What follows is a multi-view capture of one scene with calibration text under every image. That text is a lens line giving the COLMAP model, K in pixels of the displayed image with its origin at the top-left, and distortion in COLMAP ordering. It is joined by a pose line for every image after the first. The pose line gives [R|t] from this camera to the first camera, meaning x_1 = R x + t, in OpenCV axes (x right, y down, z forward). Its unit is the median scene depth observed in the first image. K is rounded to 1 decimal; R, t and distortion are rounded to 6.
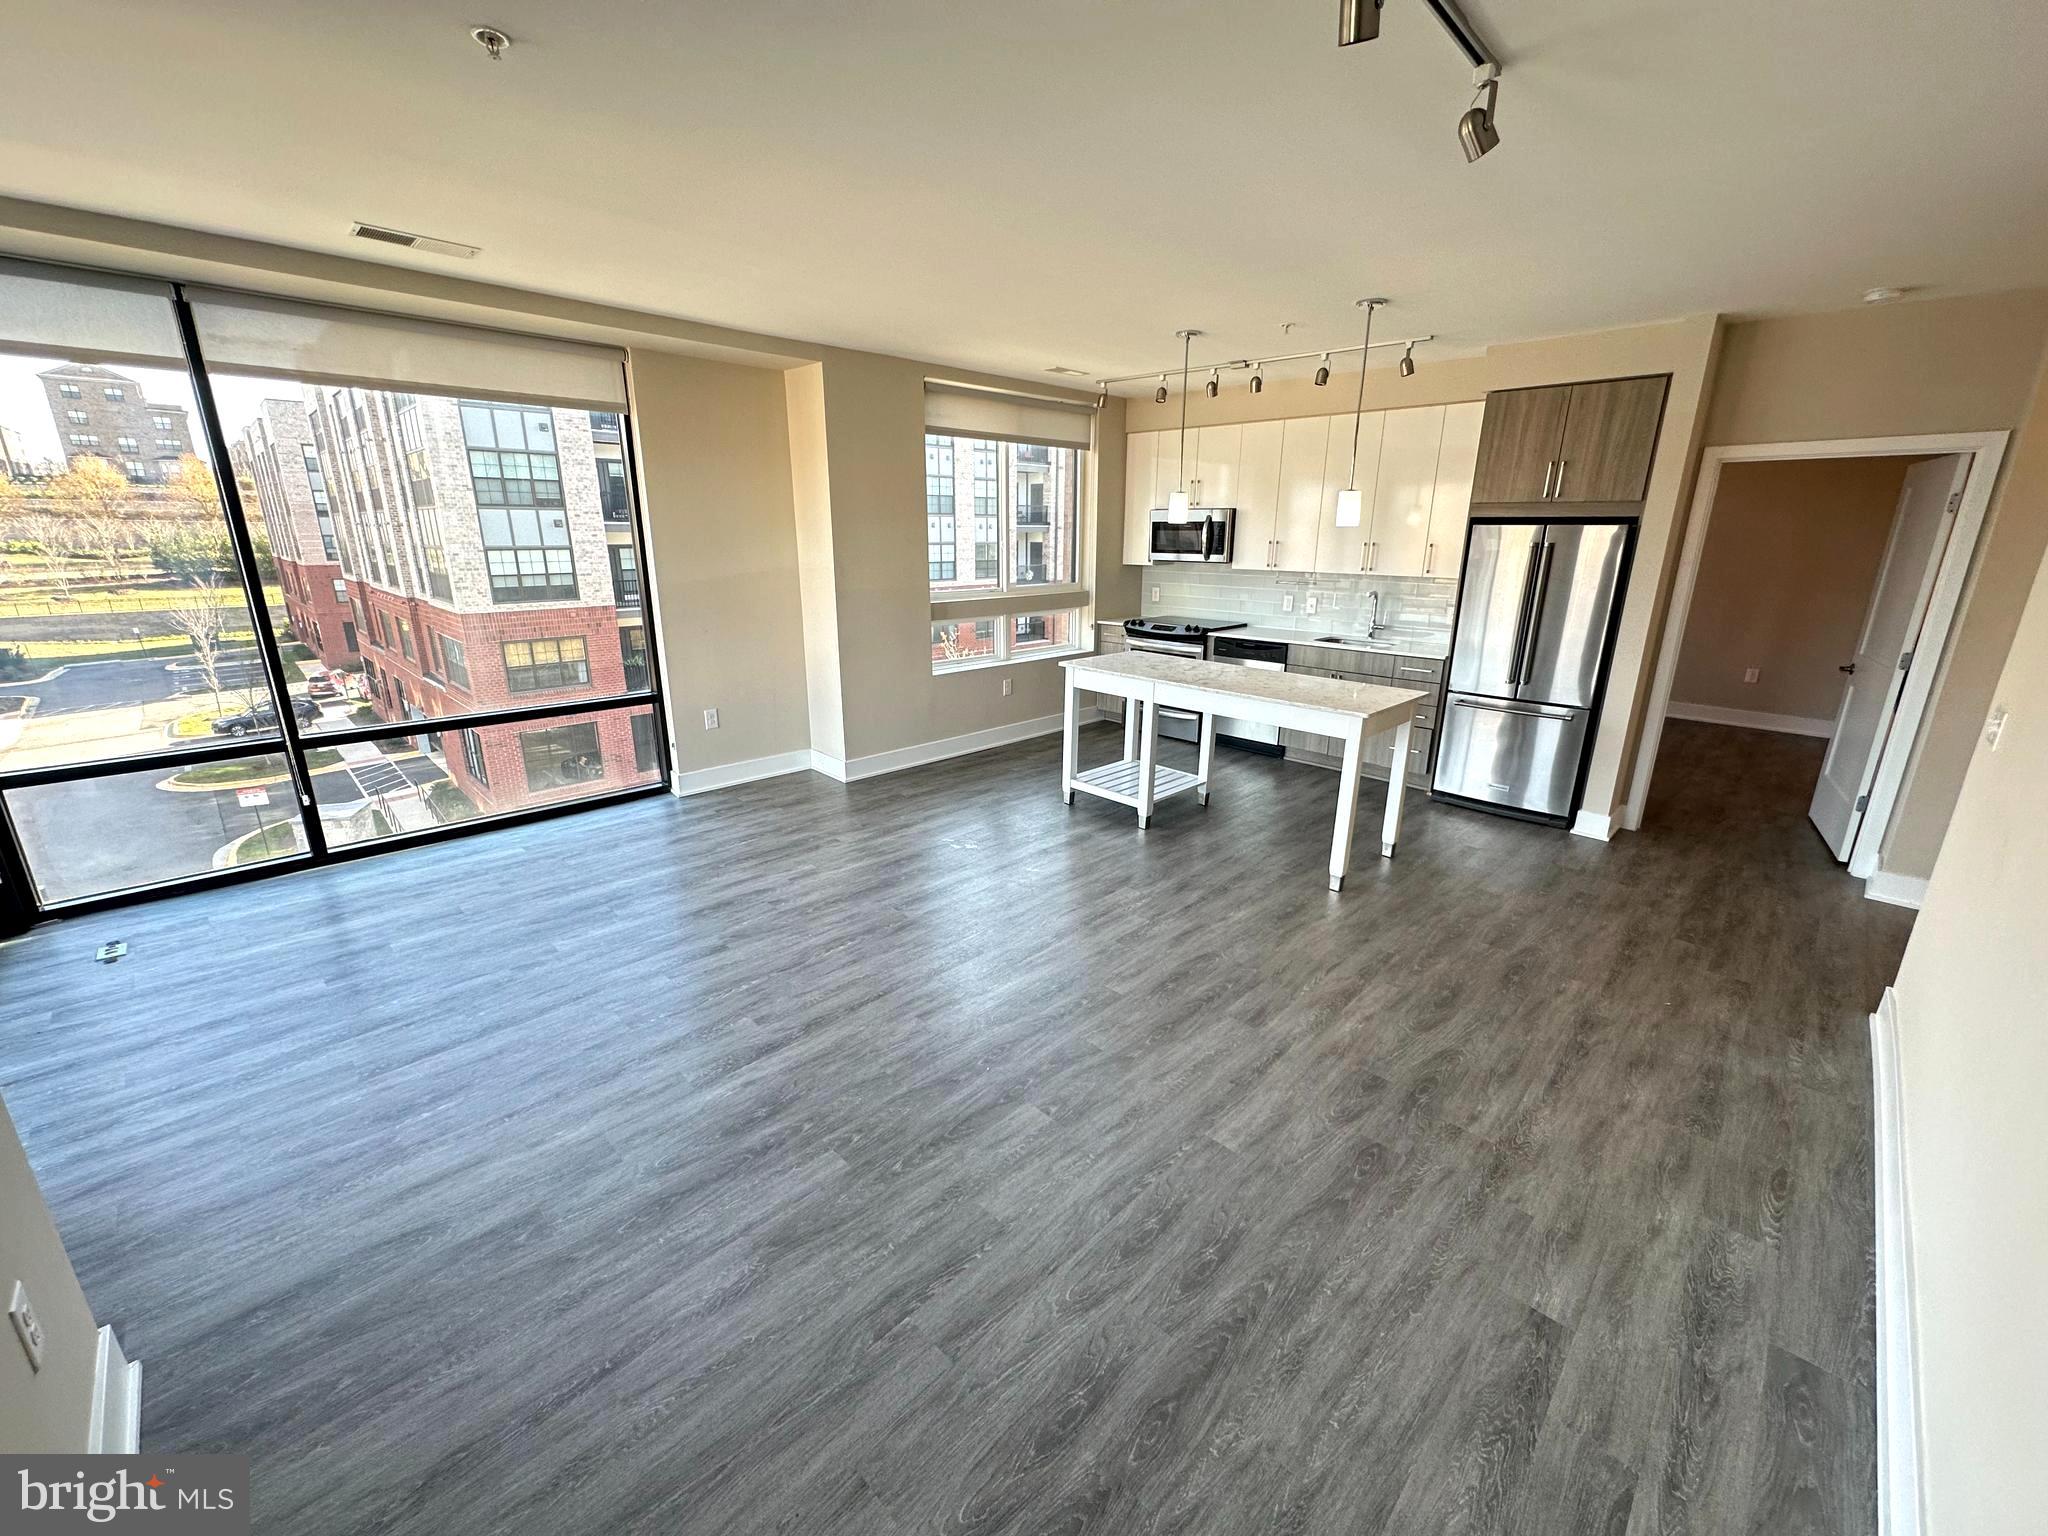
lens RADIAL K [[814.6, 0, 1024.5], [0, 814.6, 770.5], [0, 0, 1]] dist [-0.003587, 0.001004]
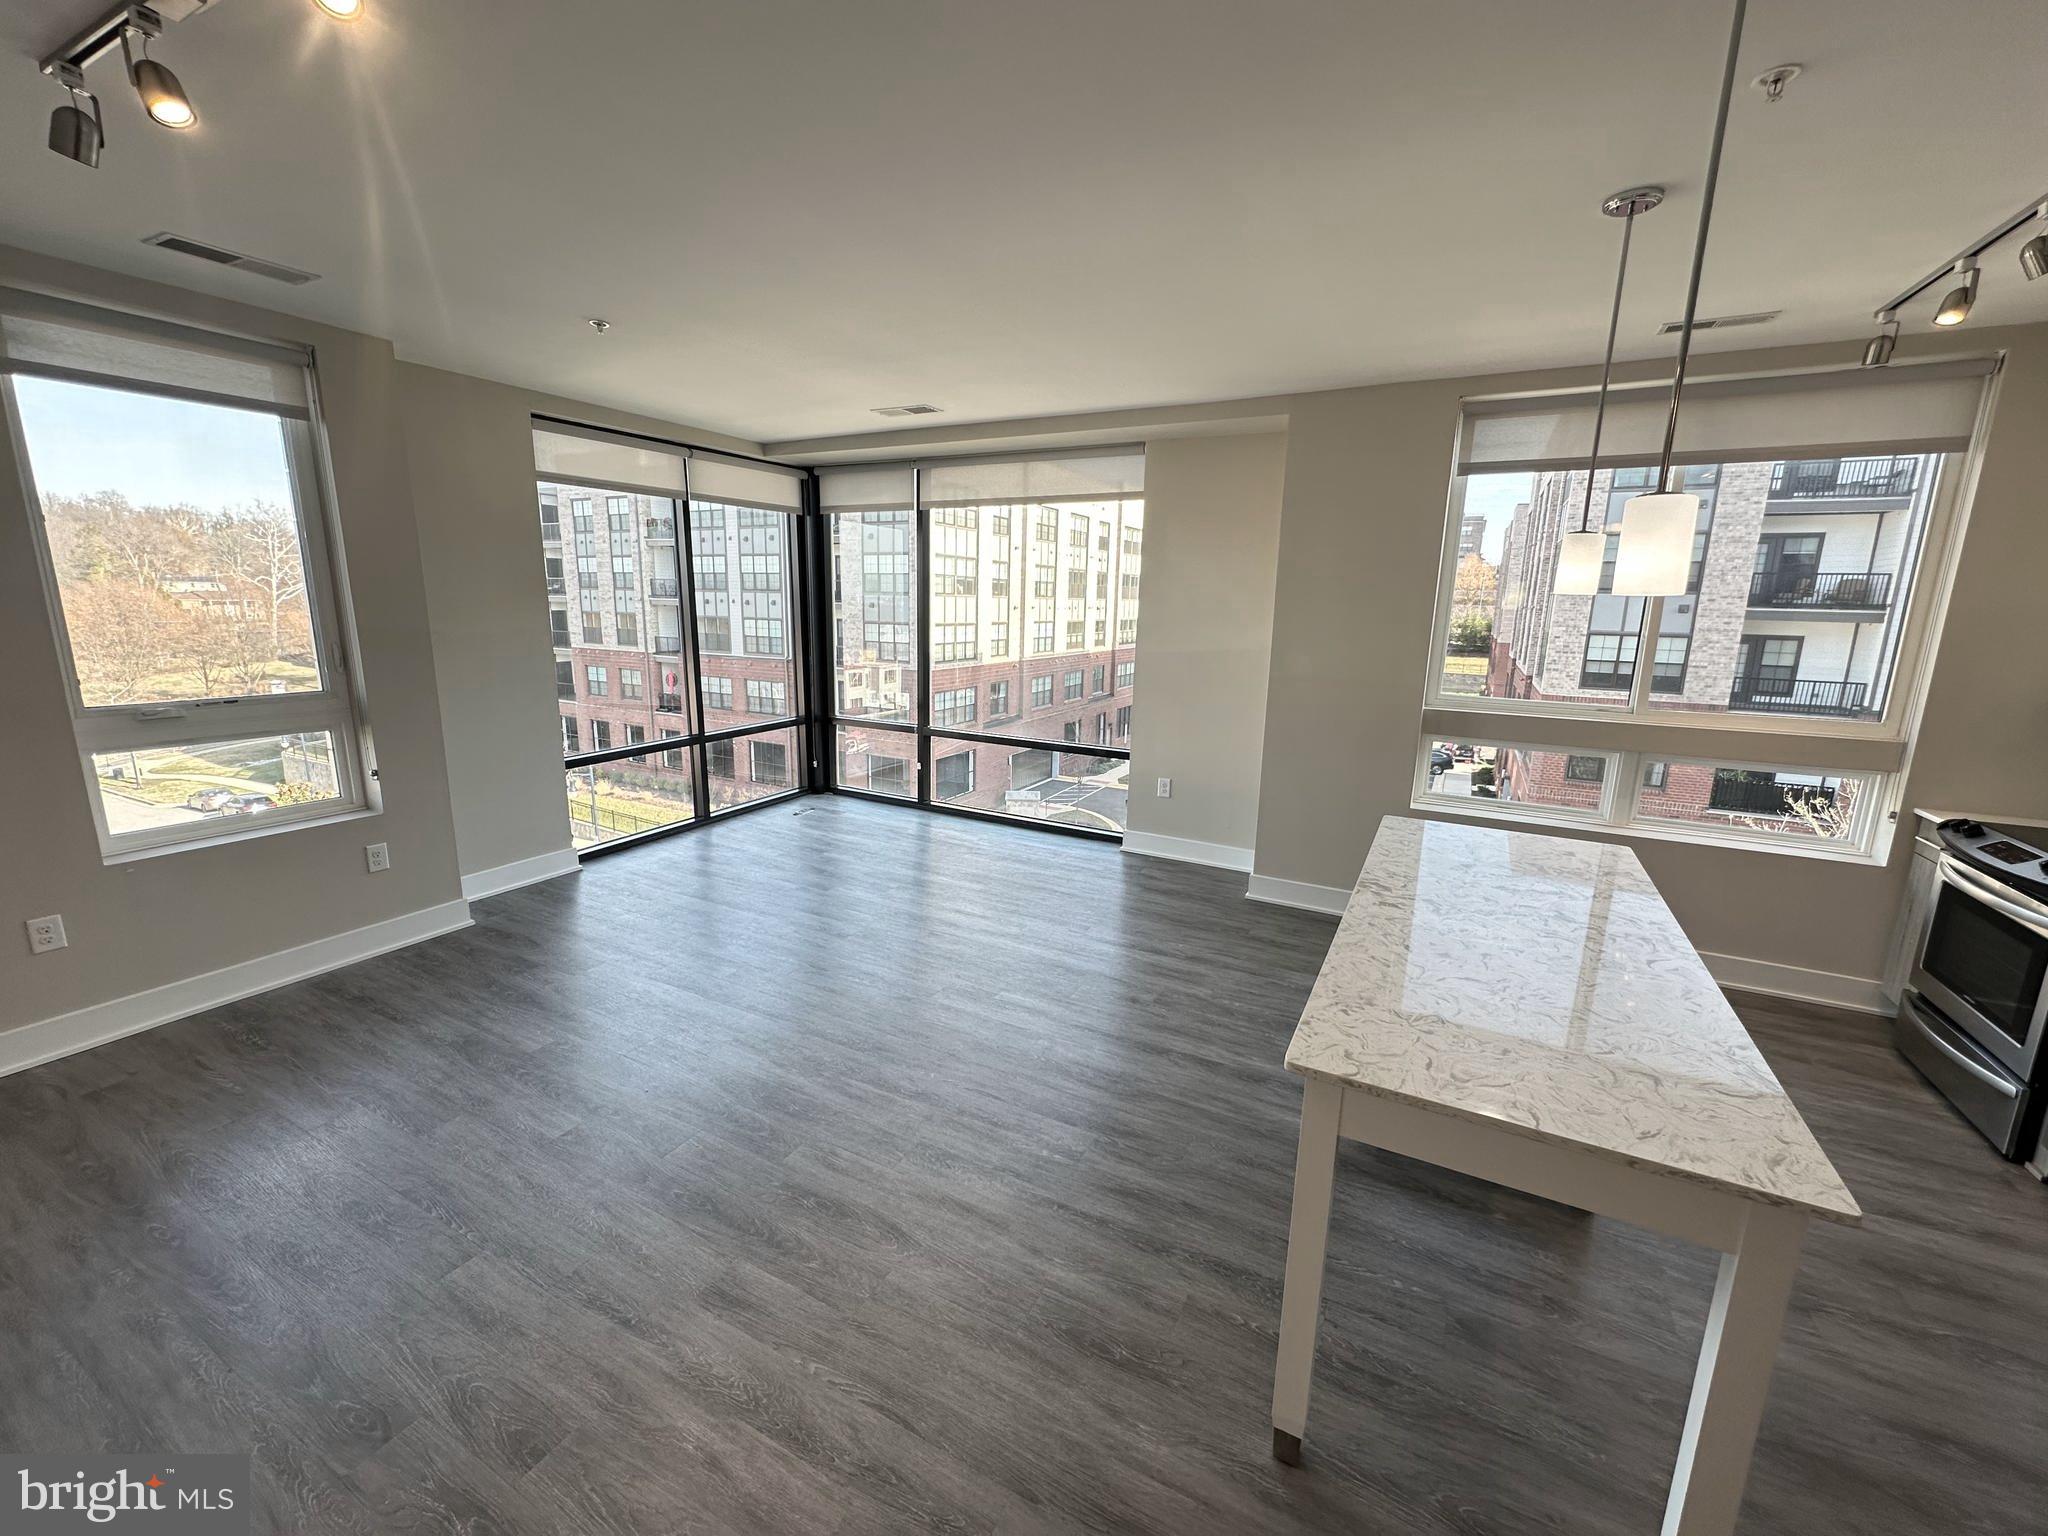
lens RADIAL K [[814.6, 0, 1022.4], [0, 814.6, 767.7], [0, 0, 1]] dist [-0.003587, 0.001004]
pose [[0.285581, 0.193682, -0.938579, 0.378446], [-0.288777, 0.951237, 0.108428, -0.108831], [0.913811, 0.240075, 0.327586, 0.376064]]
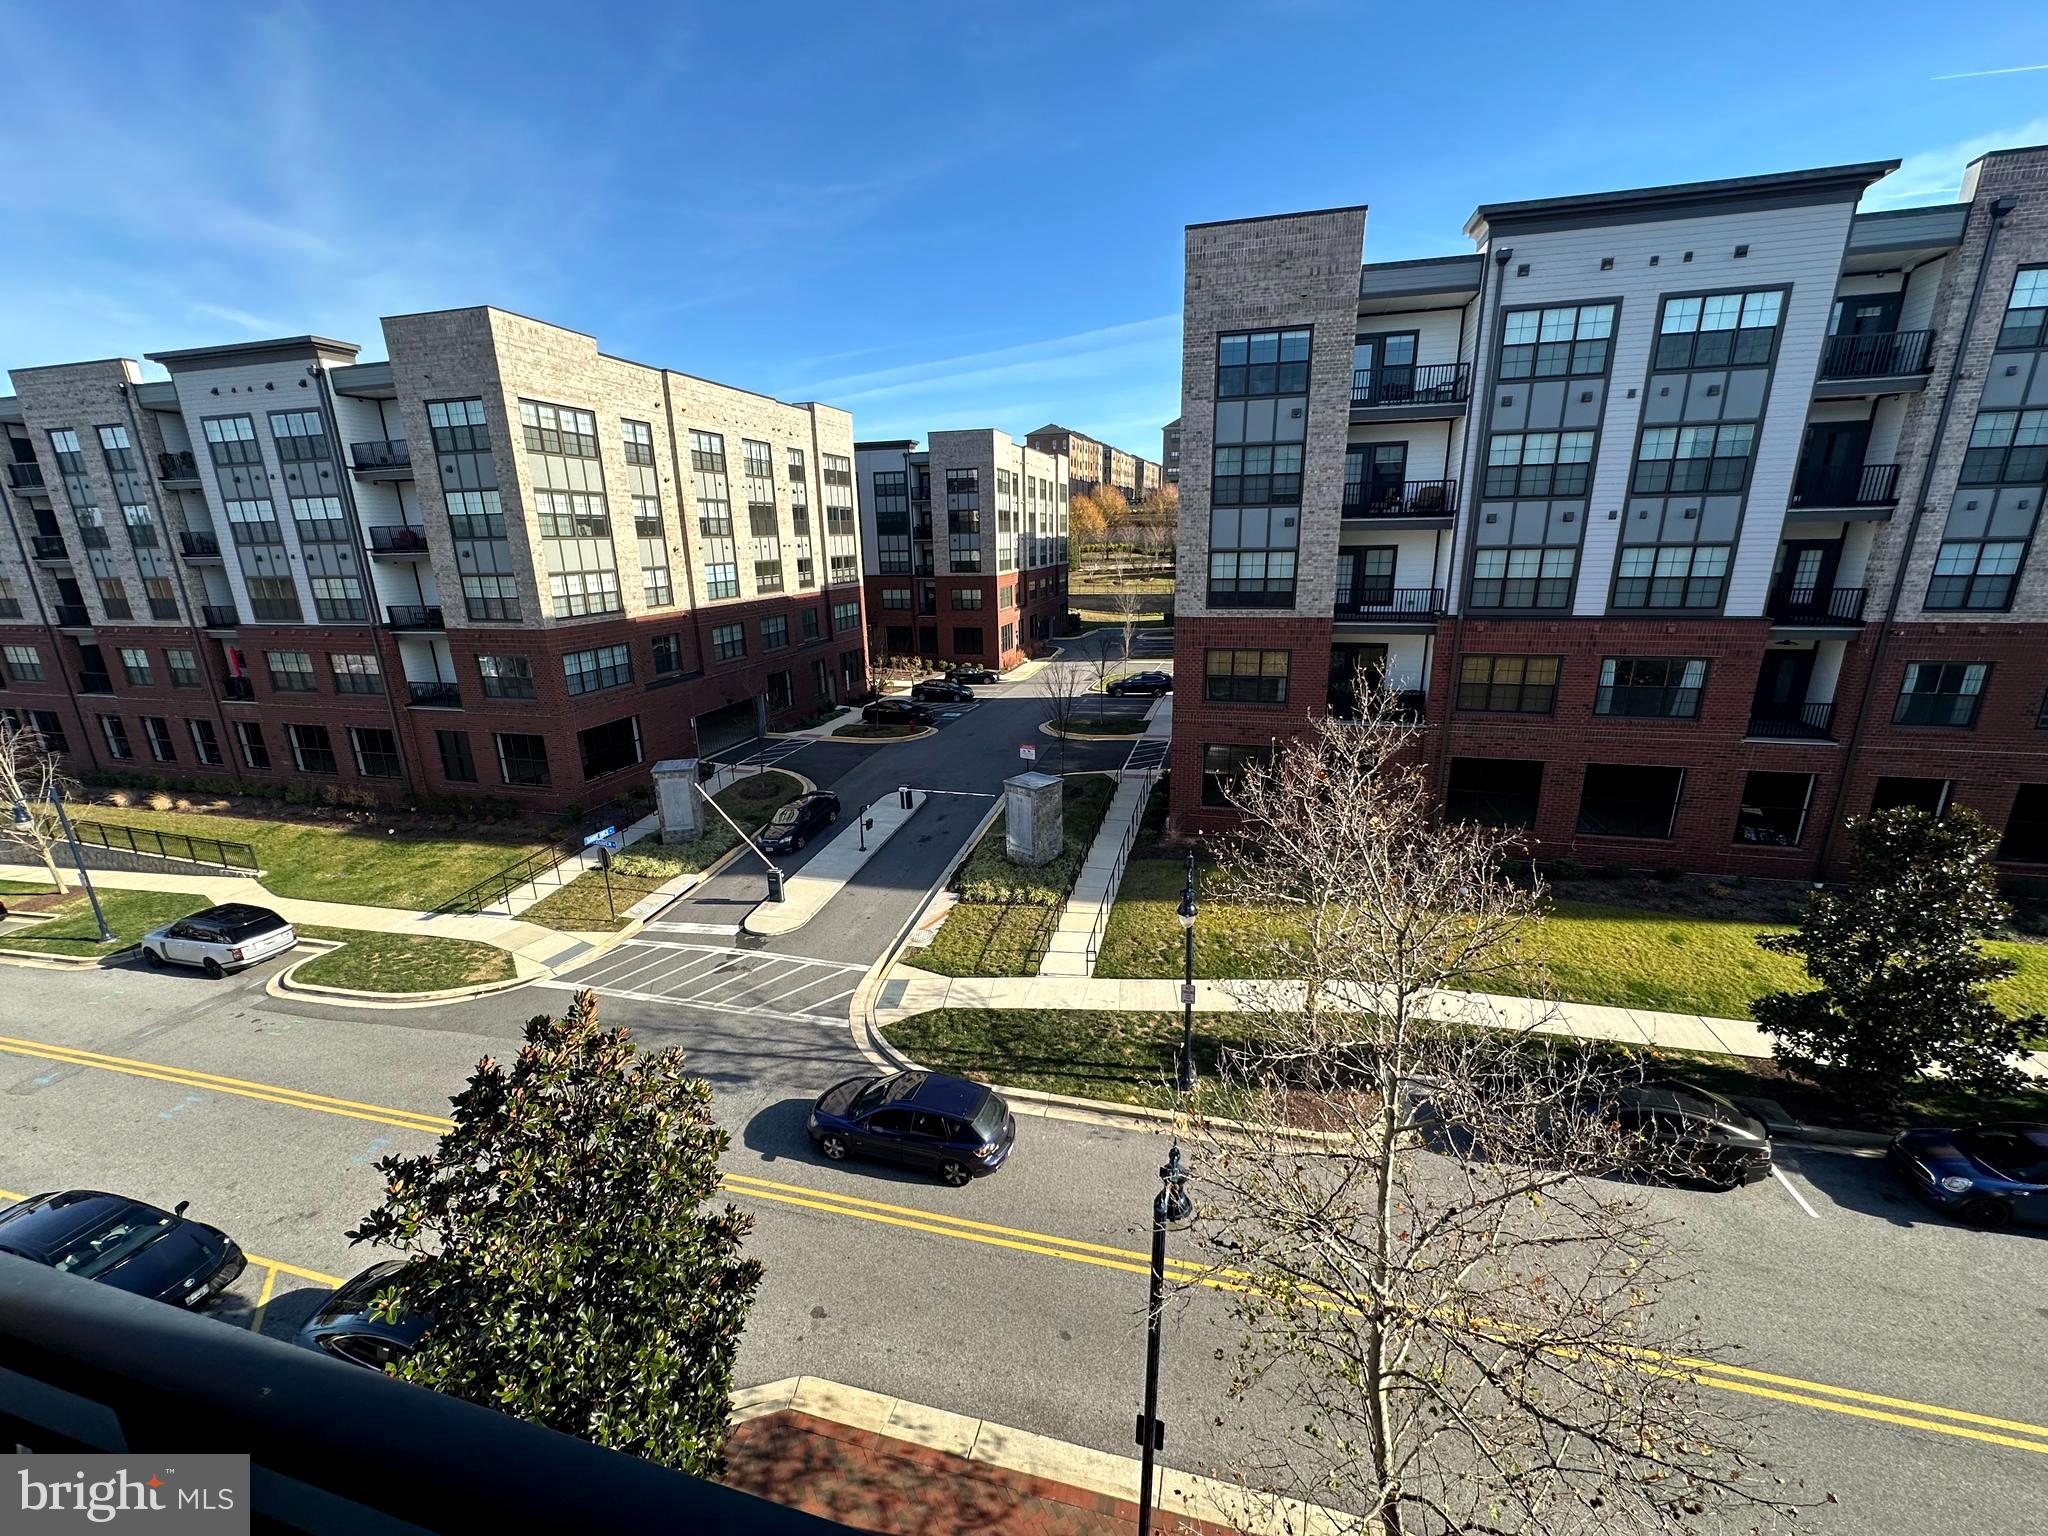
lens RADIAL K [[814.6, 0, 1022.5], [0, 814.6, 768.5], [0, 0, 1]] dist [-0.003587, 0.001004]
pose [[0.496651, 0.224956, -0.838292, 0.361319], [-0.224995, 0.966182, 0.125975, -0.387048], [0.838281, 0.126046, 0.530469, 1.361422]]
